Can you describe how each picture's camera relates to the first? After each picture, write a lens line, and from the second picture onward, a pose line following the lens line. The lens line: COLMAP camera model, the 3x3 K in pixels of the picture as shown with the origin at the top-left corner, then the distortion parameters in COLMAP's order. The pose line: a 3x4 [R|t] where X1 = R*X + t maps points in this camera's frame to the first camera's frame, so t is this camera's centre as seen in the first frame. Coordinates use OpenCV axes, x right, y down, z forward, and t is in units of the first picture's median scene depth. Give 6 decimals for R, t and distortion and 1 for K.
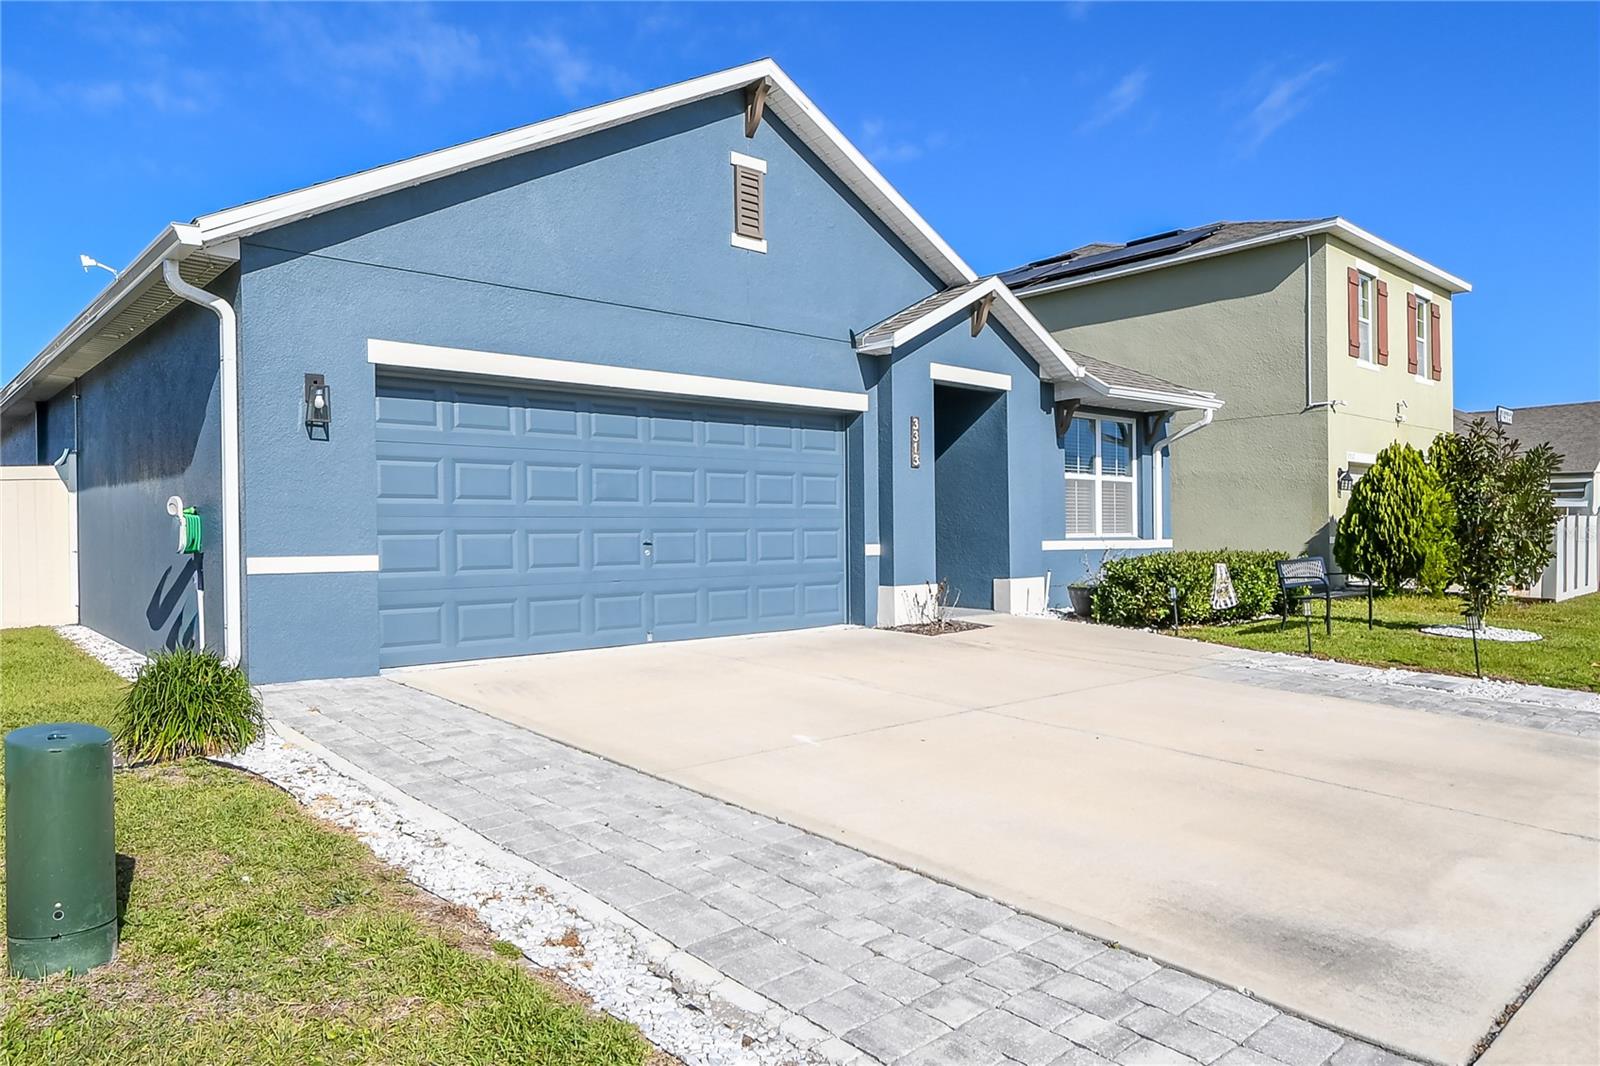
lens RADIAL K [[1022.1, 0, 793.2], [0, 1022.1, 531.3], [0, 0, 1]] dist [0.008568, 0.003875]
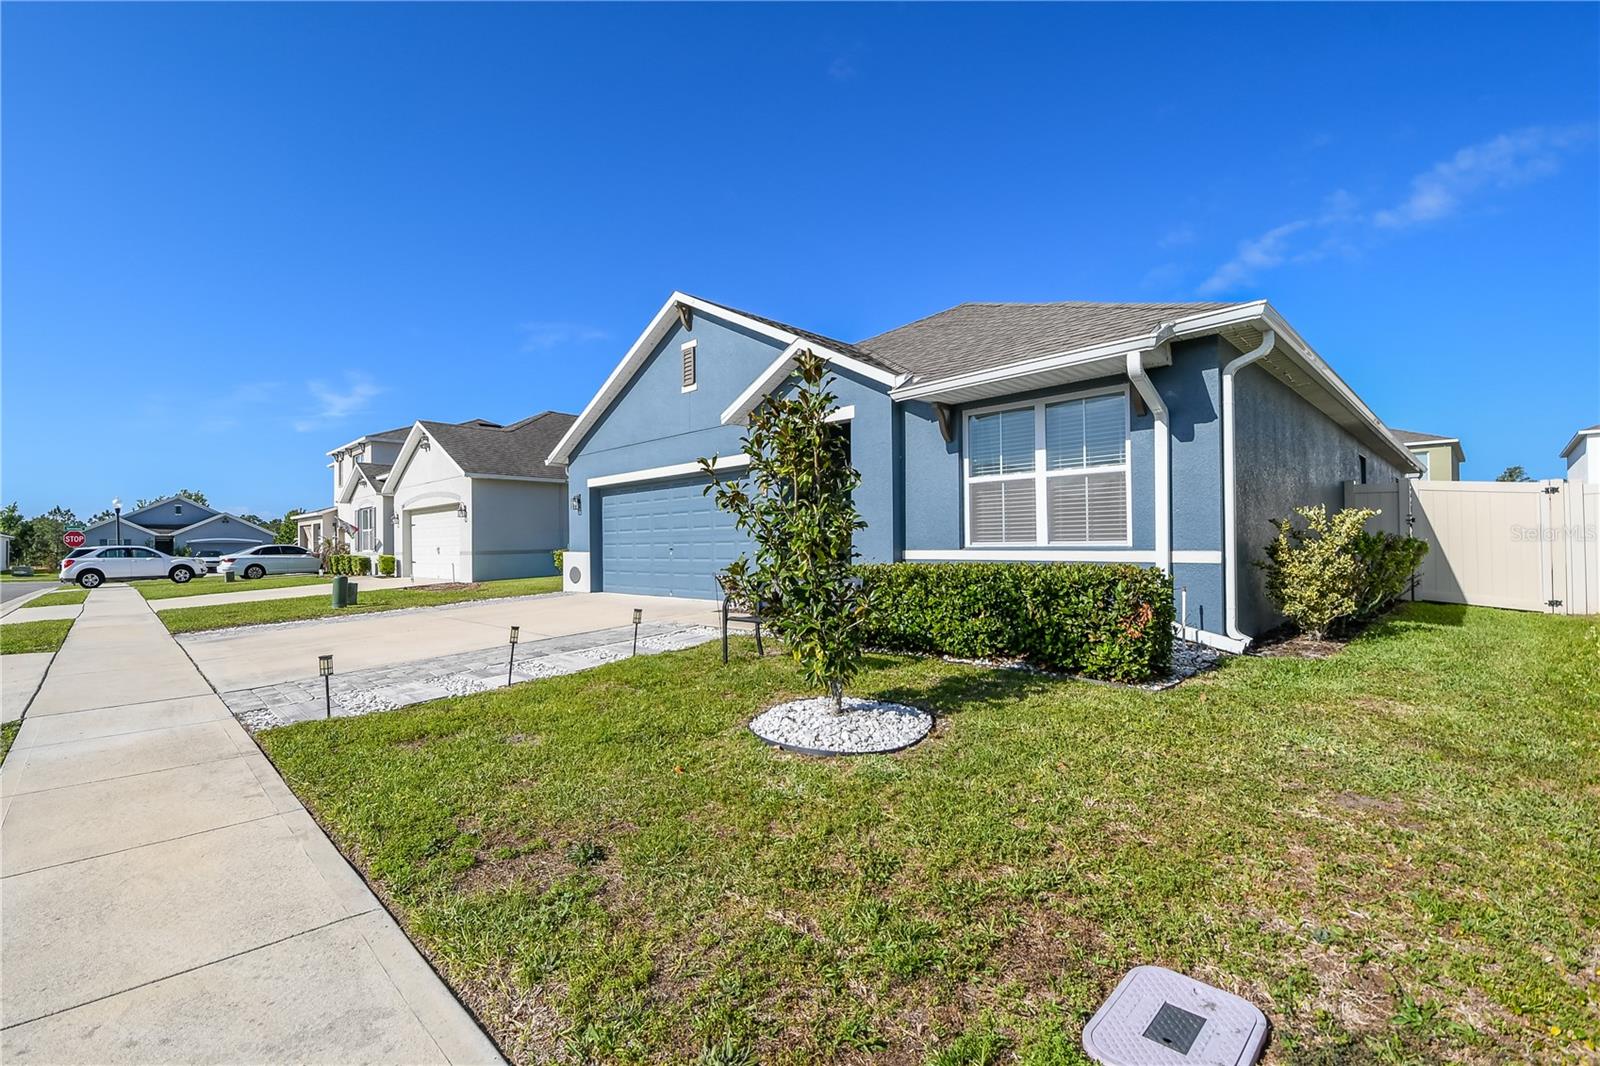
lens RADIAL K [[698.5, 0, 806.0], [0, 698.5, 533.9], [0, 0, 1]] dist [-0.002000, -0.000045]
pose [[0.060876, -0.008393, -0.998110, 1.096997], [0.013227, 0.999884, -0.007601, -0.003456], [0.998058, -0.012740, 0.060980, 1.001210]]
